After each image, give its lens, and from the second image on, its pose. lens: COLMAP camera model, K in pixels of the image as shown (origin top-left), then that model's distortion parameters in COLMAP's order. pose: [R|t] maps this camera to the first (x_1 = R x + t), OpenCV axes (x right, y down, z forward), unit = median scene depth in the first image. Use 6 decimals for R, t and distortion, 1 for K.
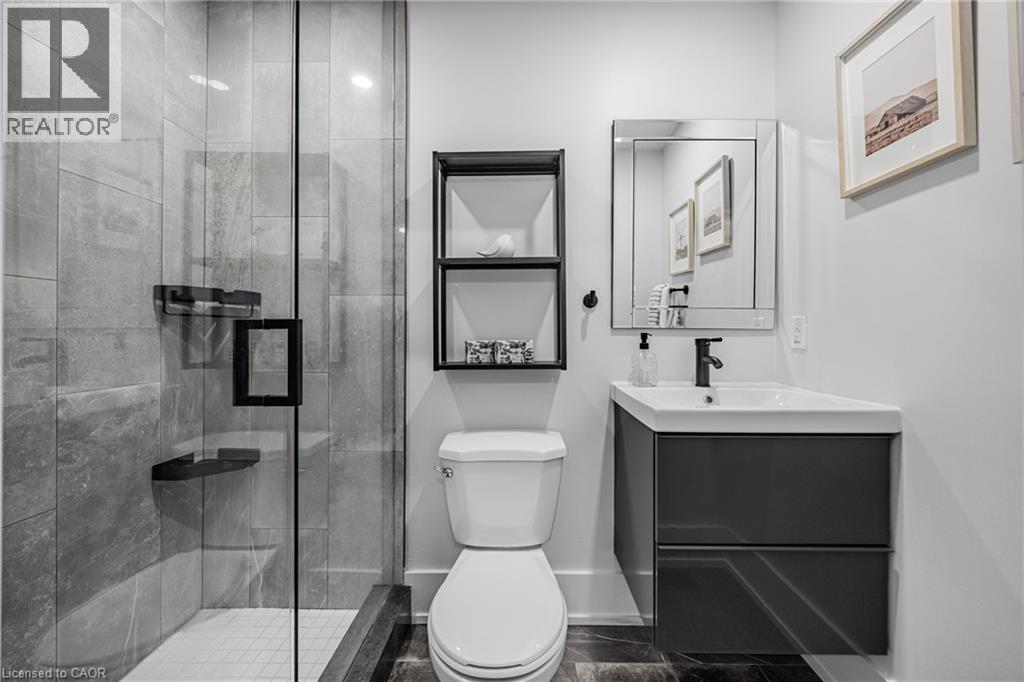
lens RADIAL K [[397.4, 0, 512.6], [0, 397.4, 333.8], [0, 0, 1]] dist [-0.001091, -0.000041]
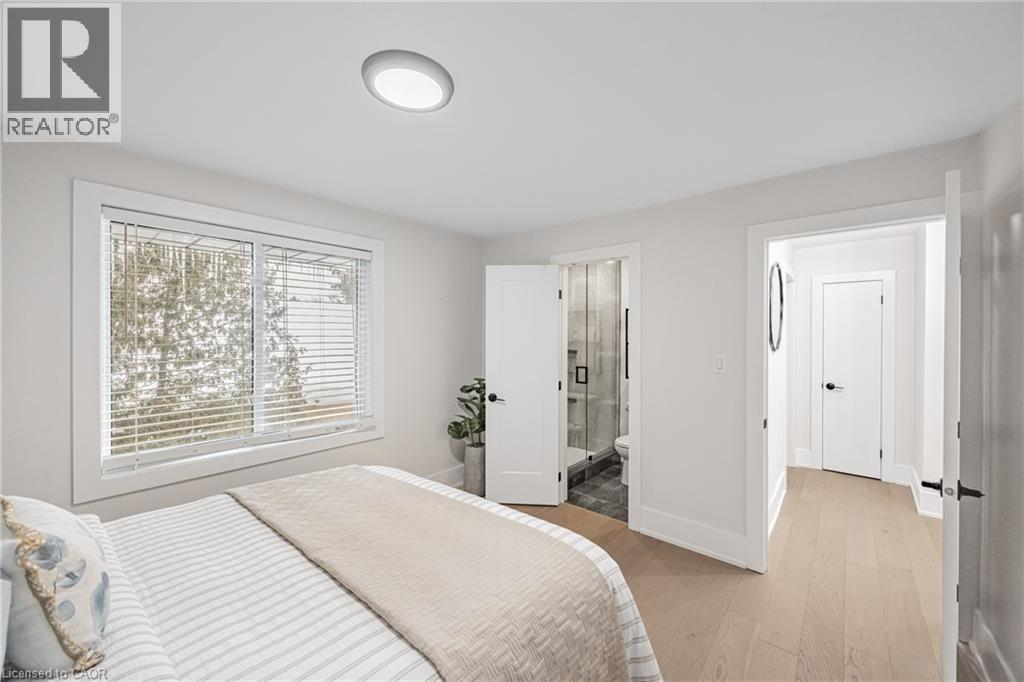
lens RADIAL K [[397.4, 0, 512.6], [0, 397.4, 337.7], [0, 0, 1]] dist [-0.001091, -0.000041]
pose [[0.774818, 0.005596, -0.632159, 1.008397], [0.001079, 0.999948, 0.010173, -0.242736], [0.632183, -0.008564, 0.774772, -1.844250]]
